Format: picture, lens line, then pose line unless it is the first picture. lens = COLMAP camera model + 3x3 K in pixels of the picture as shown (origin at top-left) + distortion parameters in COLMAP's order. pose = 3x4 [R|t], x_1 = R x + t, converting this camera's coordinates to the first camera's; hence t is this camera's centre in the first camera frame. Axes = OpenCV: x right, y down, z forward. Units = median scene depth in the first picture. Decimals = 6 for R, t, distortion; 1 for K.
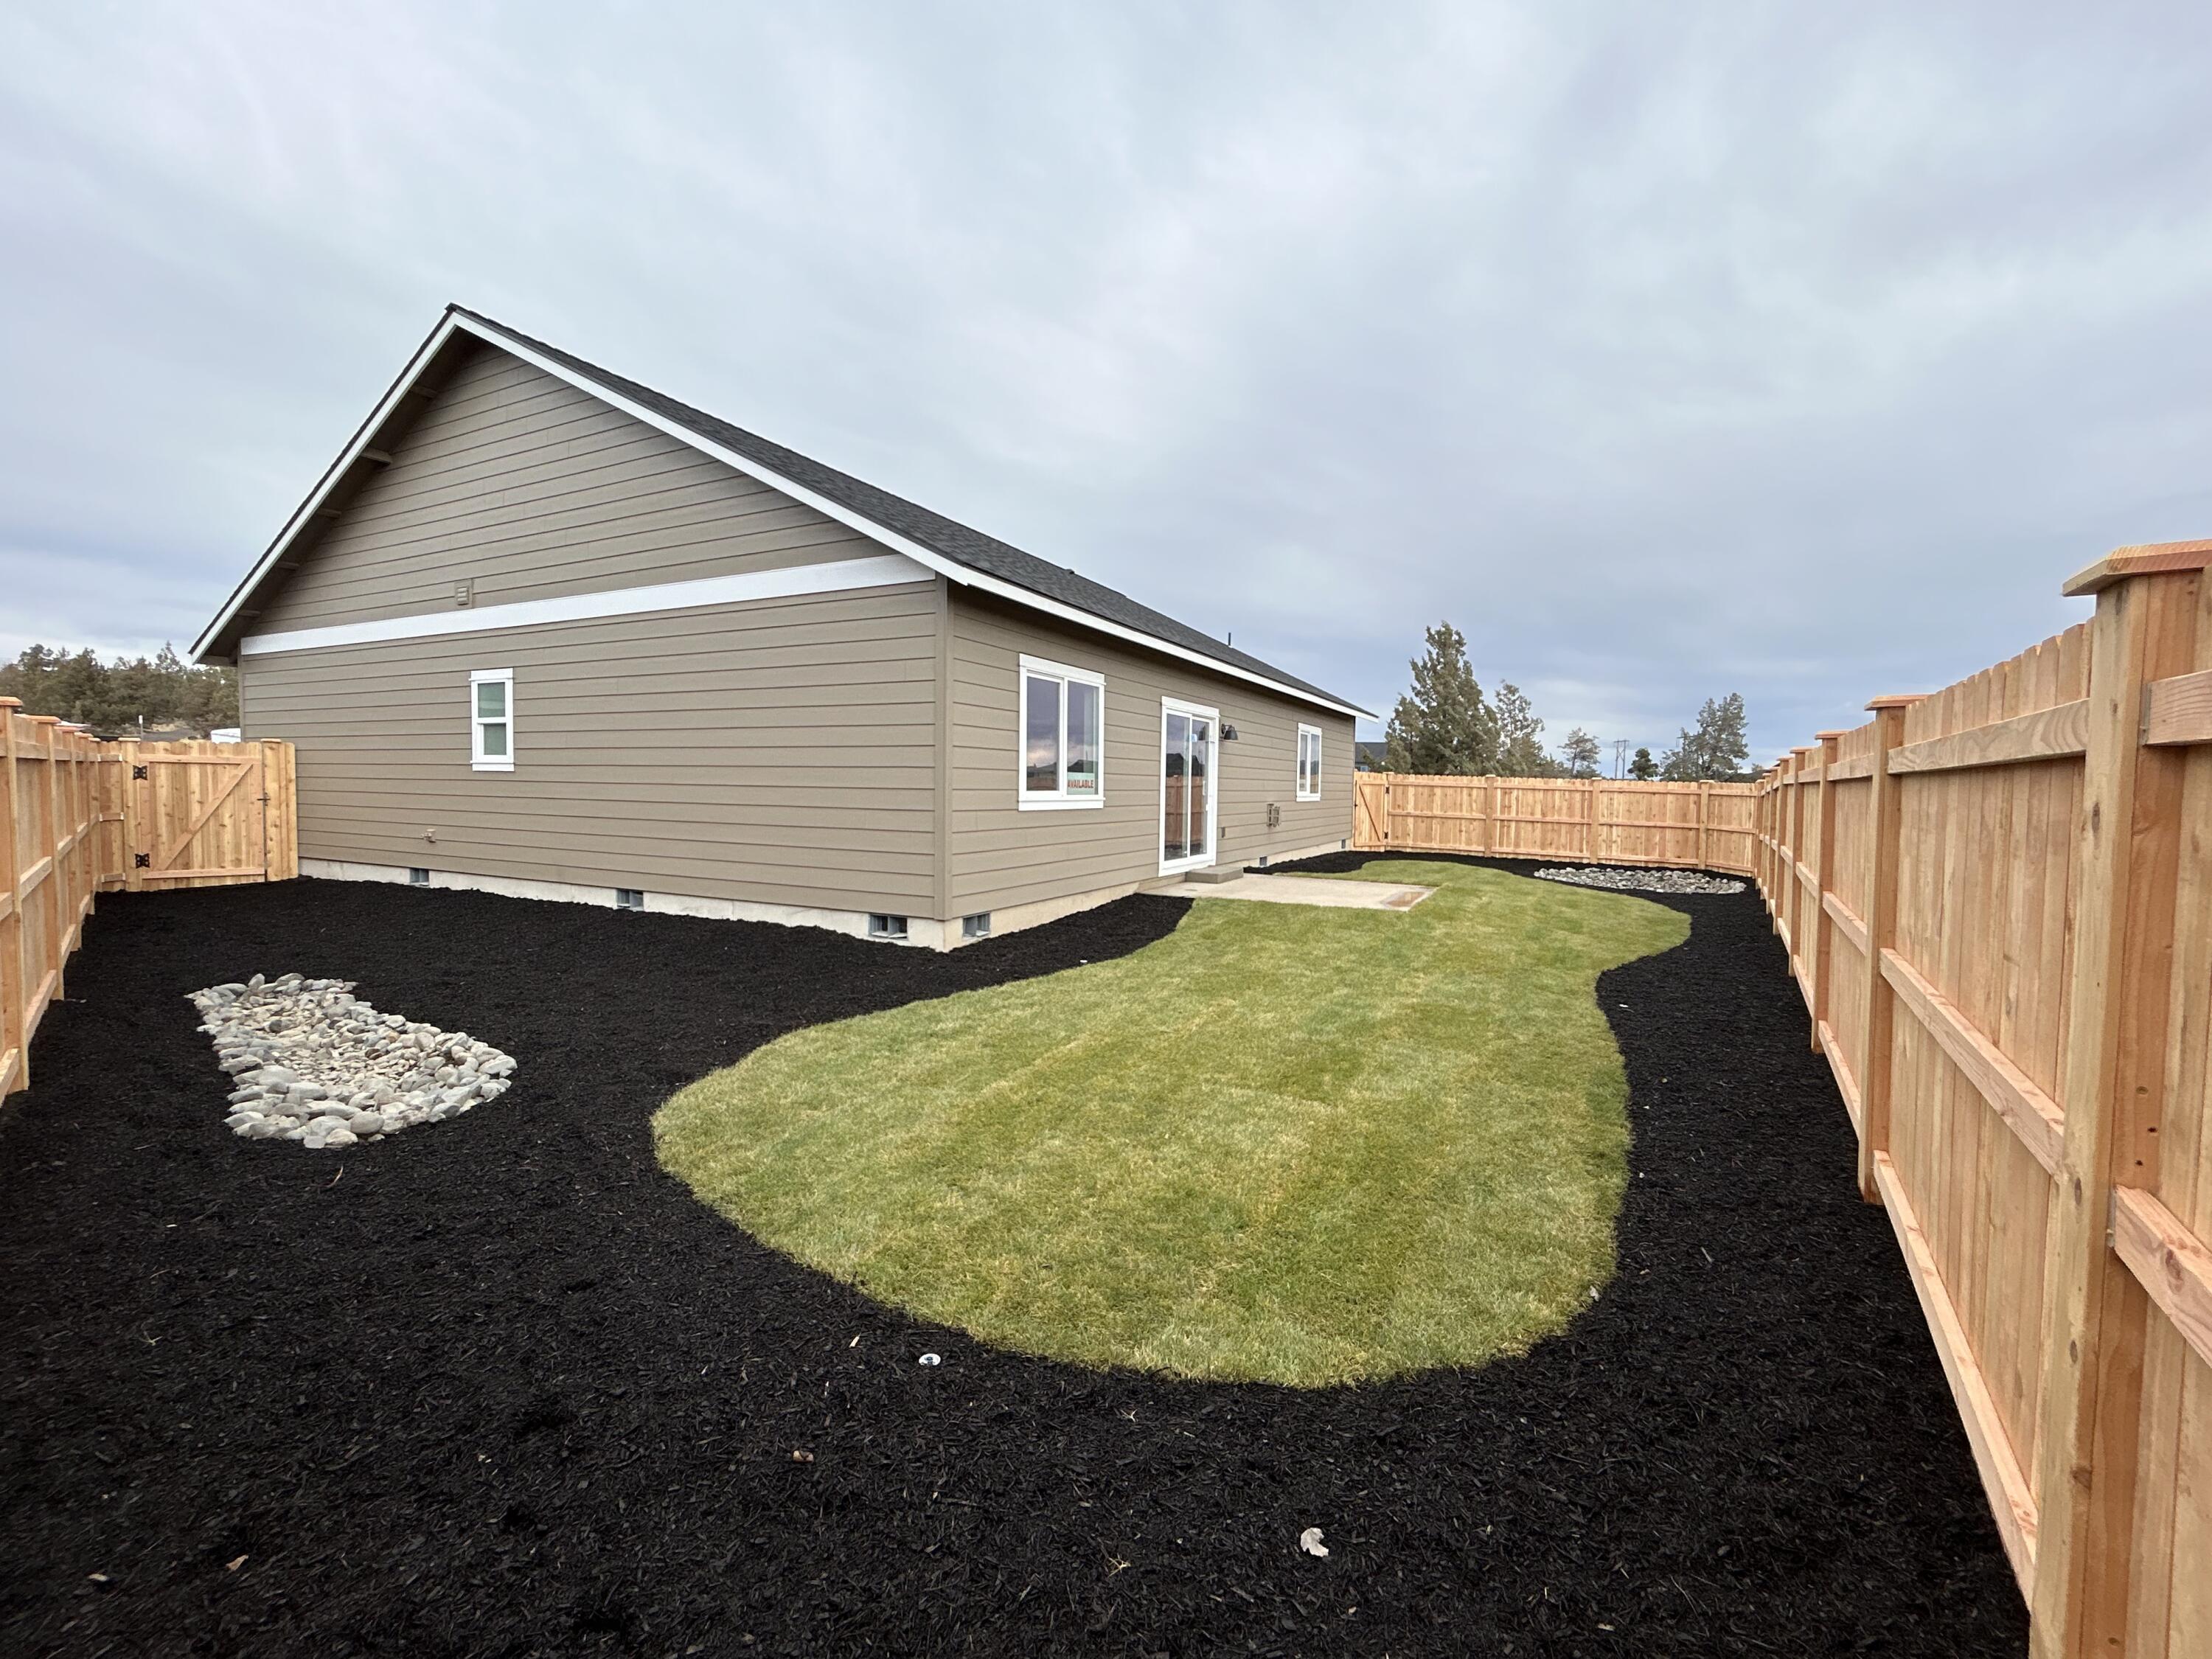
lens RADIAL K [[937.7, 0, 1106.0], [0, 937.7, 829.5], [0, 0, 1]] dist [0.000021, 0.000174]
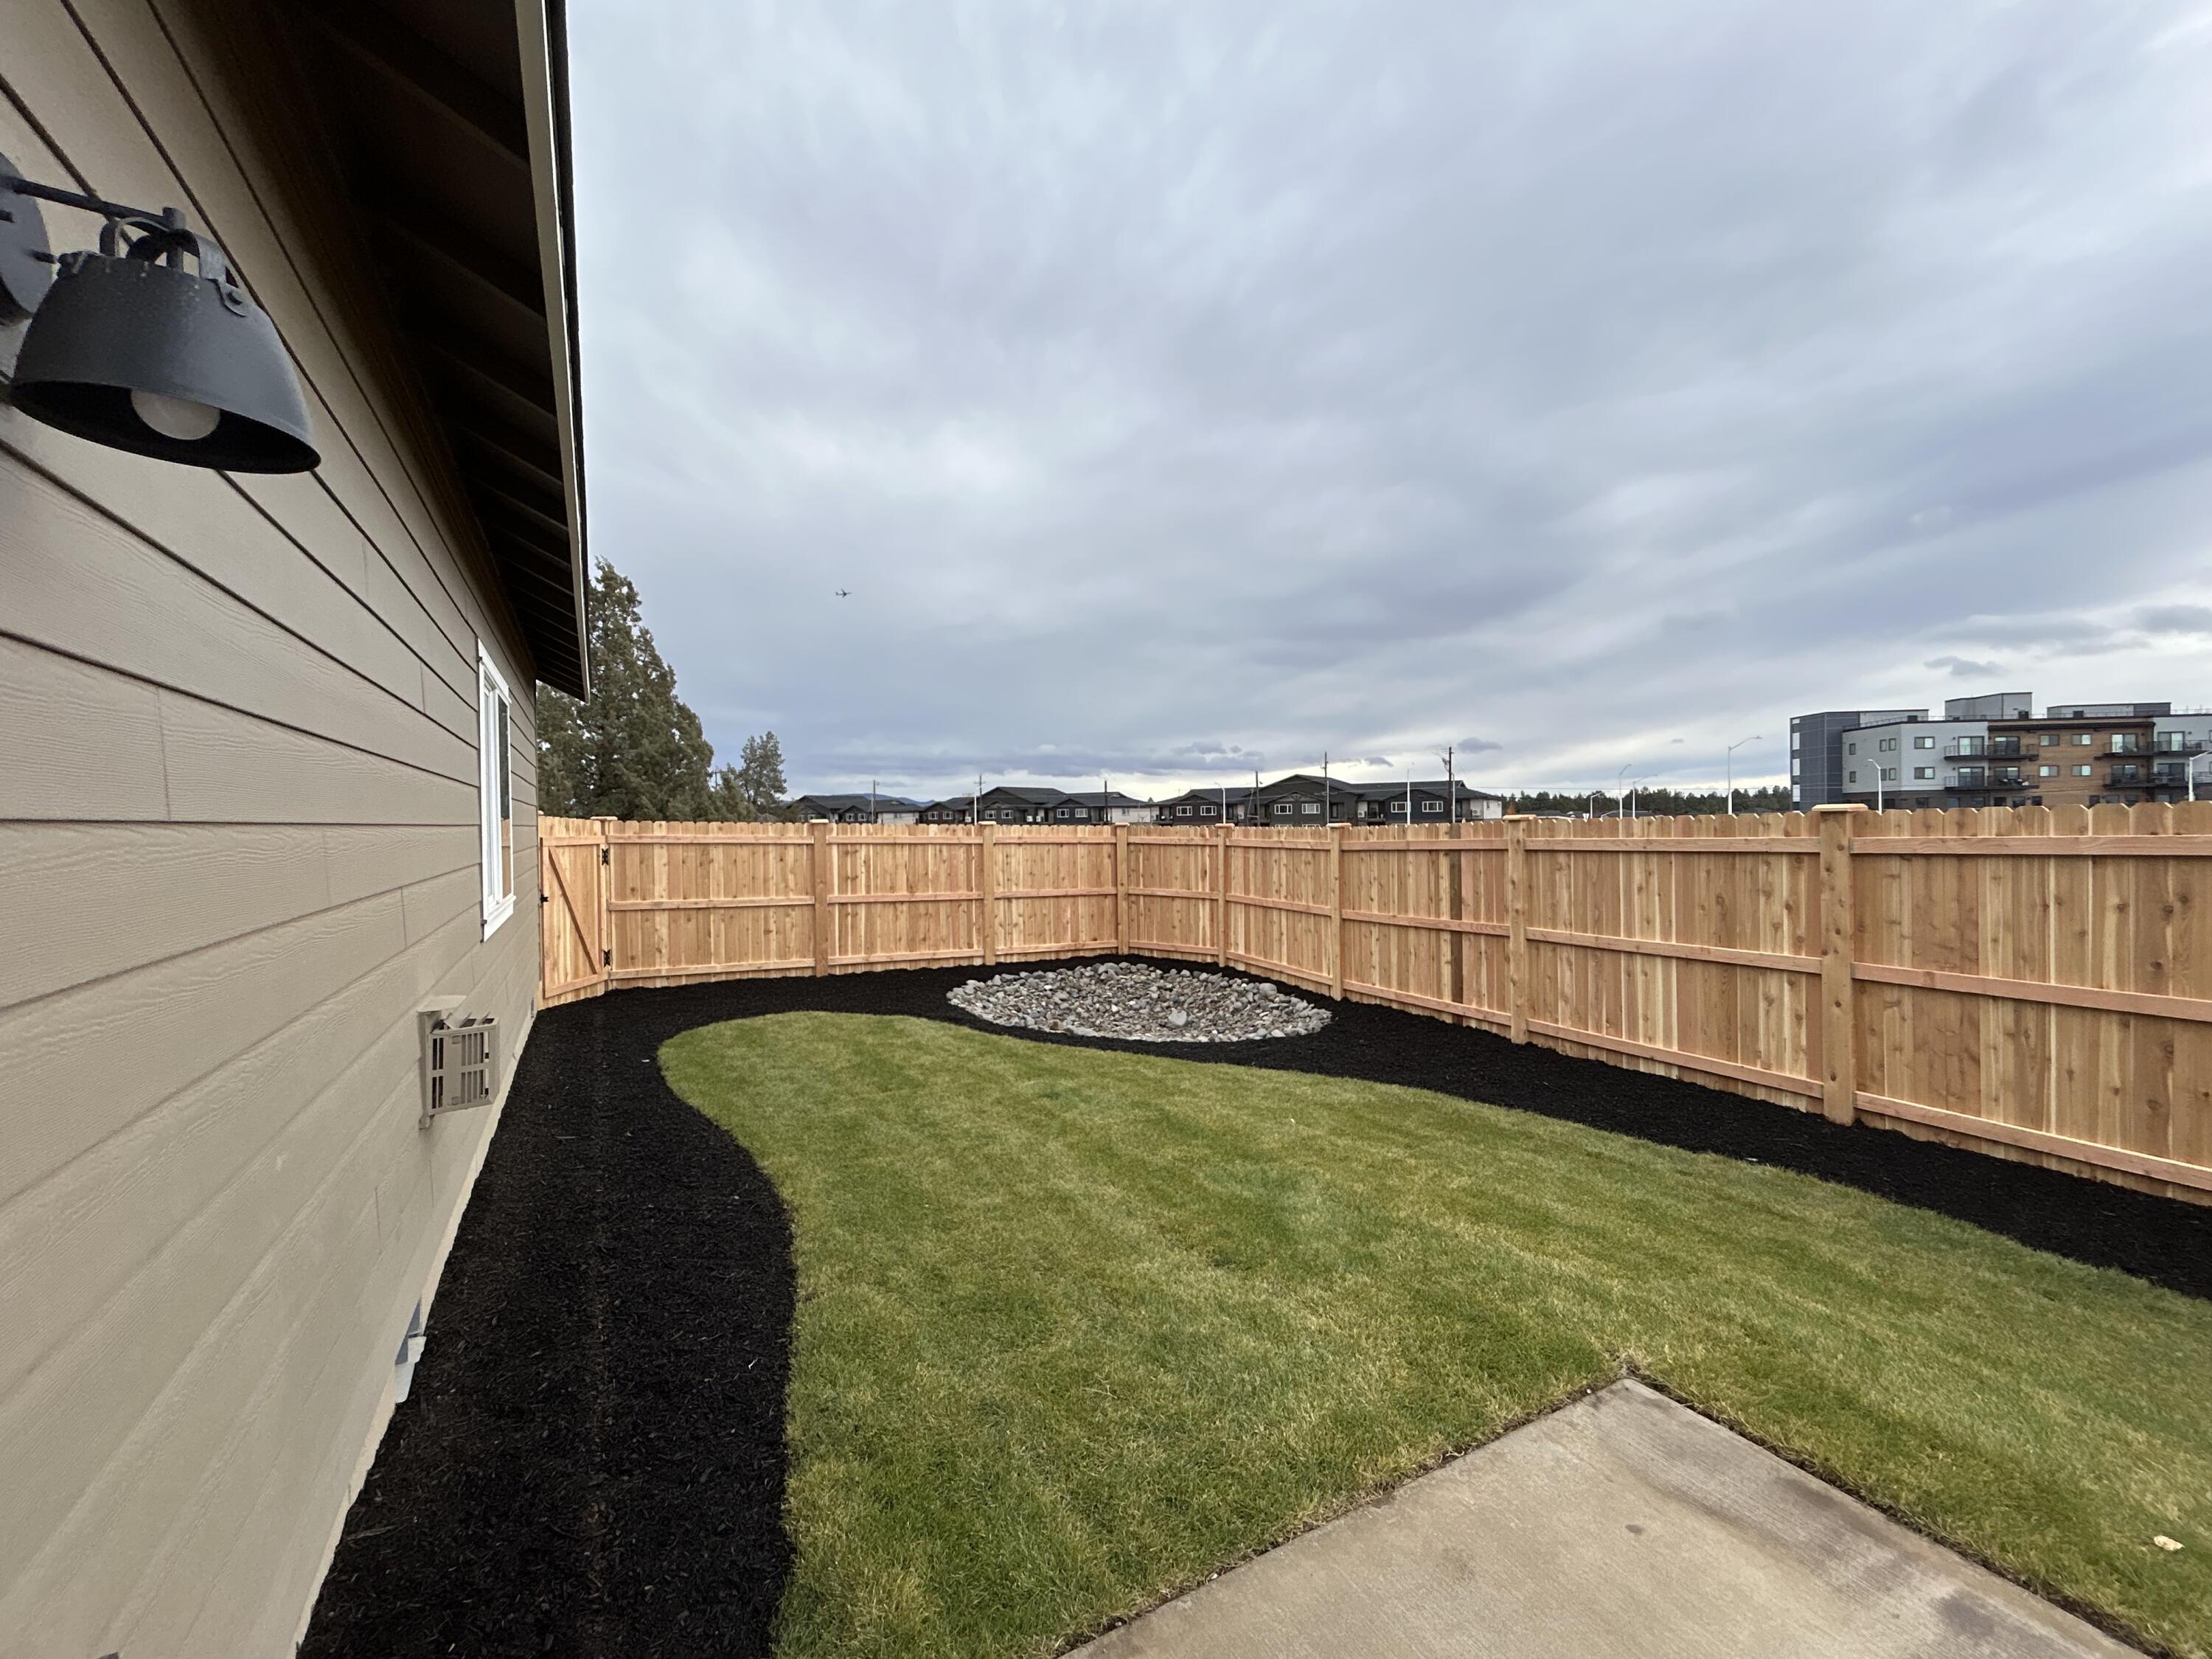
lens RADIAL K [[937.7, 0, 1106.0], [0, 937.7, 829.5], [0, 0, 1]] dist [0.000021, 0.000174]
pose [[0.572452, -0.028134, 0.819456, 0.074181], [0.058198, 0.998285, -0.006382, -0.040599], [-0.817870, 0.051344, 0.573107, 0.579498]]
